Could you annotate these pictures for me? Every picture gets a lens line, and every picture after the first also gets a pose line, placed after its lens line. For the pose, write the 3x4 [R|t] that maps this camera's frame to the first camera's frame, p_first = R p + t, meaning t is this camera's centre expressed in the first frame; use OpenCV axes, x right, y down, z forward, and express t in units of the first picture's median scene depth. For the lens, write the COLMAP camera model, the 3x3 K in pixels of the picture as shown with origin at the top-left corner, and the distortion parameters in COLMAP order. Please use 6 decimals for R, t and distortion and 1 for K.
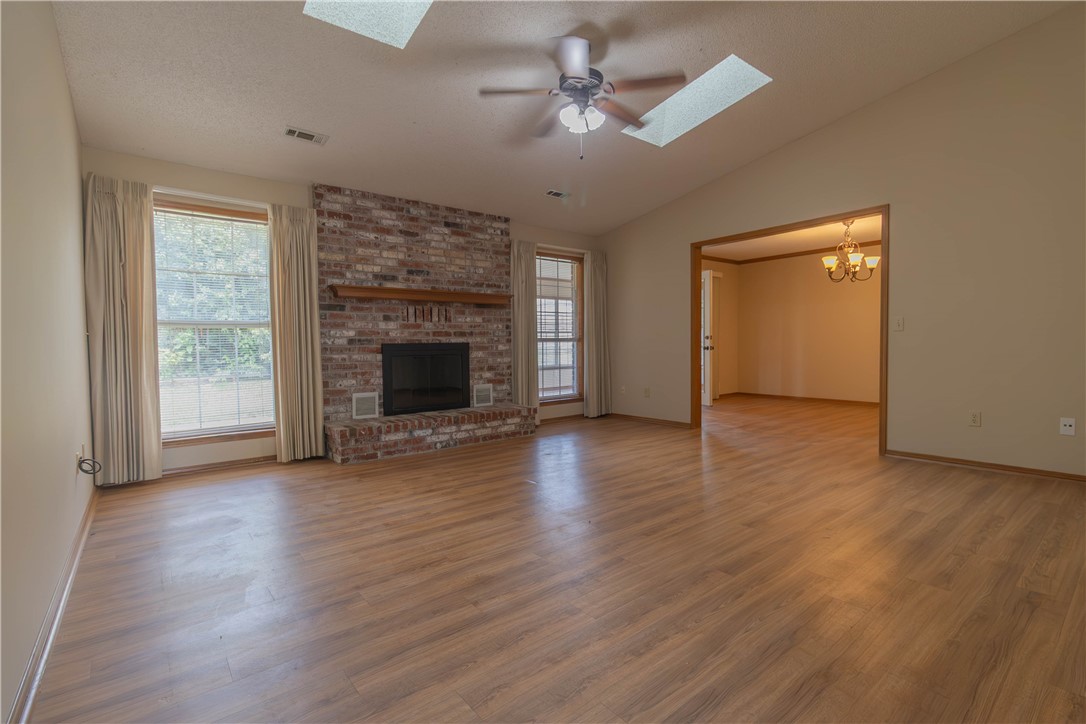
lens RADIAL K [[498.3, 0, 554.3], [0, 498.3, 361.4], [0, 0, 1]] dist [0.002811, 0.000217]
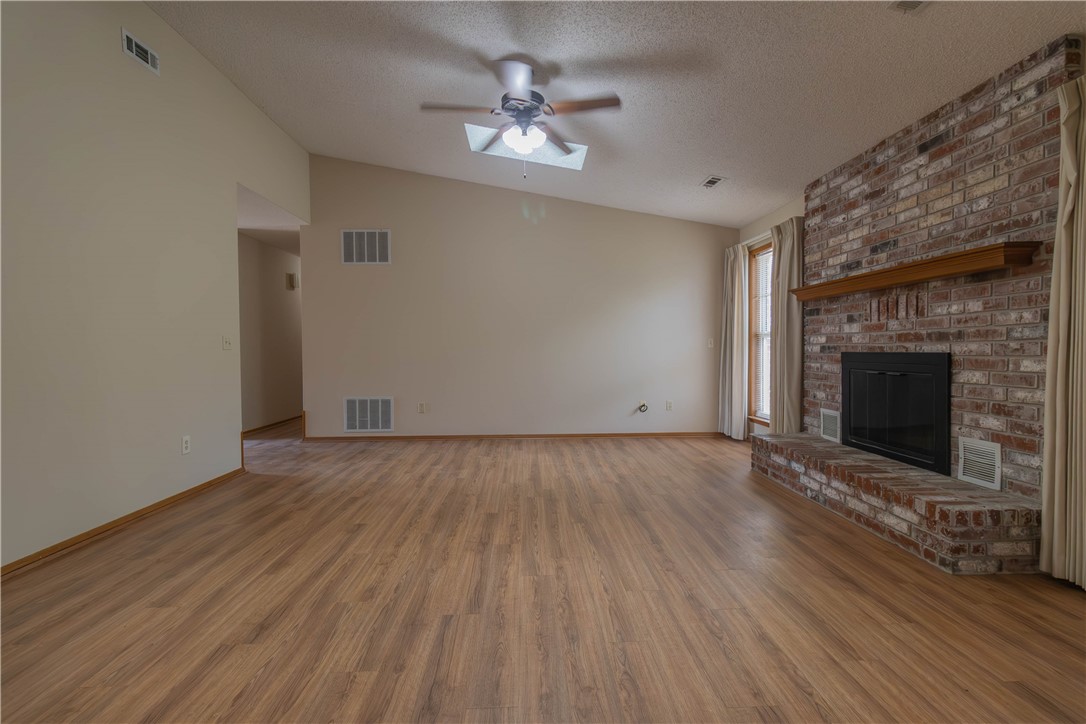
lens RADIAL K [[498.3, 0, 554.3], [0, 498.3, 361.4], [0, 0, 1]] dist [0.002811, 0.000217]
pose [[-0.592115, 0.038815, -0.804918, 0.538034], [-0.012929, 0.998253, 0.057649, -0.057957], [0.805750, 0.044542, -0.590579, 1.053489]]
